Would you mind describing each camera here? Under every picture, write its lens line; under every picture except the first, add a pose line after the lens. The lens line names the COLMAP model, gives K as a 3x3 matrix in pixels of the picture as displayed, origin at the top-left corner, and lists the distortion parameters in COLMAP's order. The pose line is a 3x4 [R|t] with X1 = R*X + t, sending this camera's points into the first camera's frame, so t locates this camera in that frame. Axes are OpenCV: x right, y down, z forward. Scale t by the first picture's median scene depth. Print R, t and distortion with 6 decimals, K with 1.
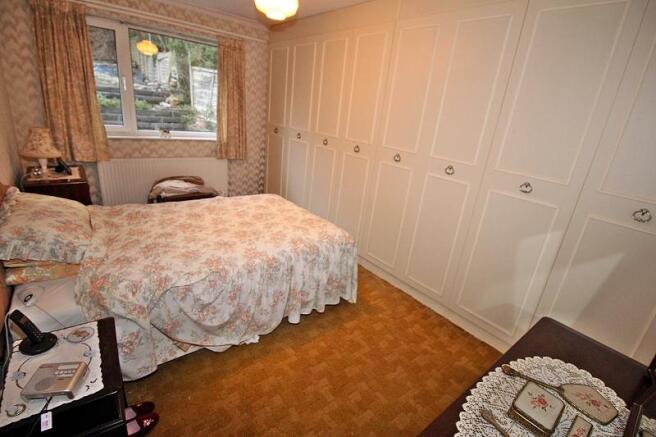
lens RADIAL K [[295.8, 0, 341.0], [0, 295.8, 214.5], [0, 0, 1]] dist [0.001230, -0.000137]
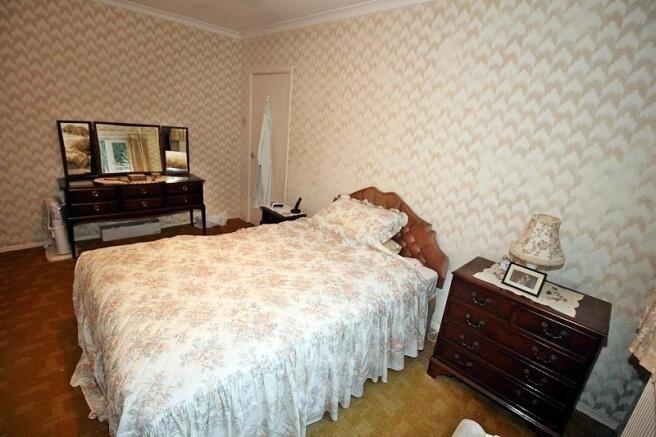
lens RADIAL K [[308.9, 0, 328.0], [0, 308.9, 218.5], [0, 0, 1]] dist [-0.017925, -0.000584]
pose [[-0.979159, -0.169779, -0.111455, -0.430970], [-0.202753, 0.785359, 0.584895, -0.526515], [-0.011771, 0.595303, -0.803415, 1.383609]]
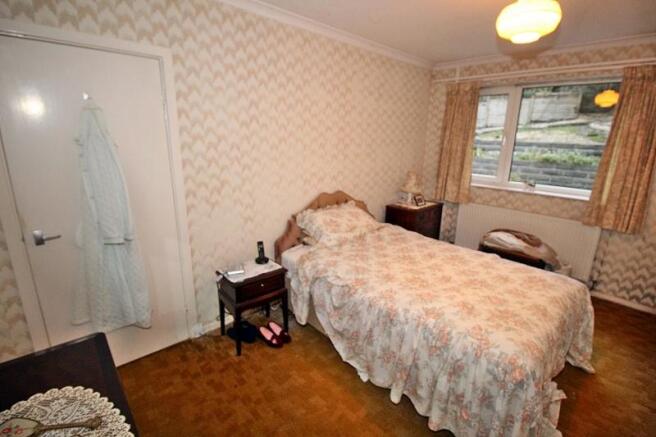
lens RADIAL K [[308.9, 0, 328.0], [0, 308.9, 218.5], [0, 0, 1]] dist [-0.017925, -0.000584]
pose [[0.069812, 0.160697, -0.984532, 0.449394], [-0.343813, 0.930346, 0.127474, -0.113280], [0.936440, 0.329595, 0.120199, 0.431402]]
